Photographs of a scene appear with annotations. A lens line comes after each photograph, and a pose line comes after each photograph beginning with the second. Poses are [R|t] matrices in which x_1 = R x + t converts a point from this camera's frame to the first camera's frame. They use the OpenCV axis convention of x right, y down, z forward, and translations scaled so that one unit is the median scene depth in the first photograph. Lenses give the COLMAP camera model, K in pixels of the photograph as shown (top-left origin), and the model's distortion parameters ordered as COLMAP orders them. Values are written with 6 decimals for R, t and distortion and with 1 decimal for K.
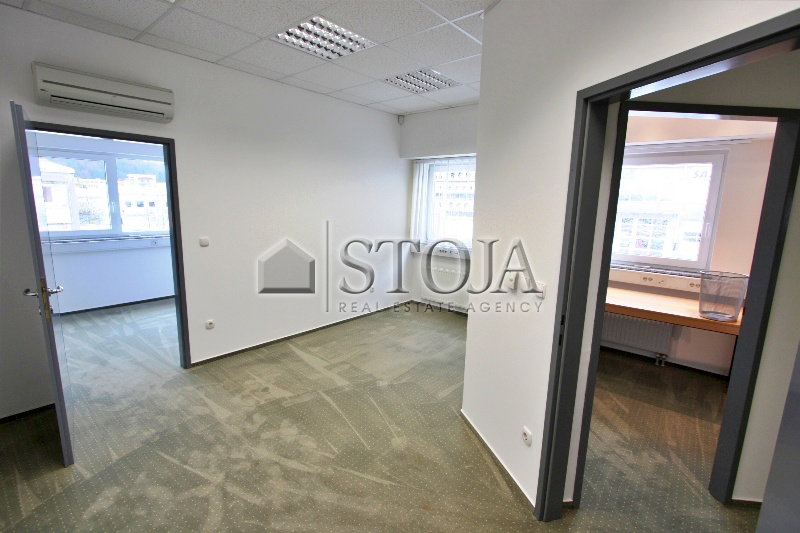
lens RADIAL K [[370.4, 0, 398.0], [0, 370.4, 267.4], [0, 0, 1]] dist [-0.015721, -0.000172]
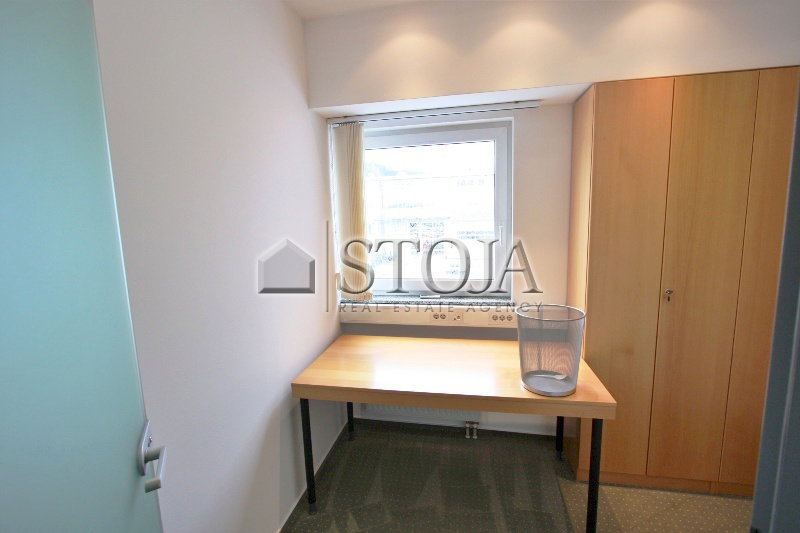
lens RADIAL K [[370.4, 0, 399.6], [0, 370.4, 264.4], [0, 0, 1]] dist [-0.015721, -0.000172]
pose [[0.868123, -0.113687, 0.483154, 0.308467], [0.134341, 0.990901, -0.008221, -0.063806], [-0.477823, 0.072044, 0.875497, 0.448246]]
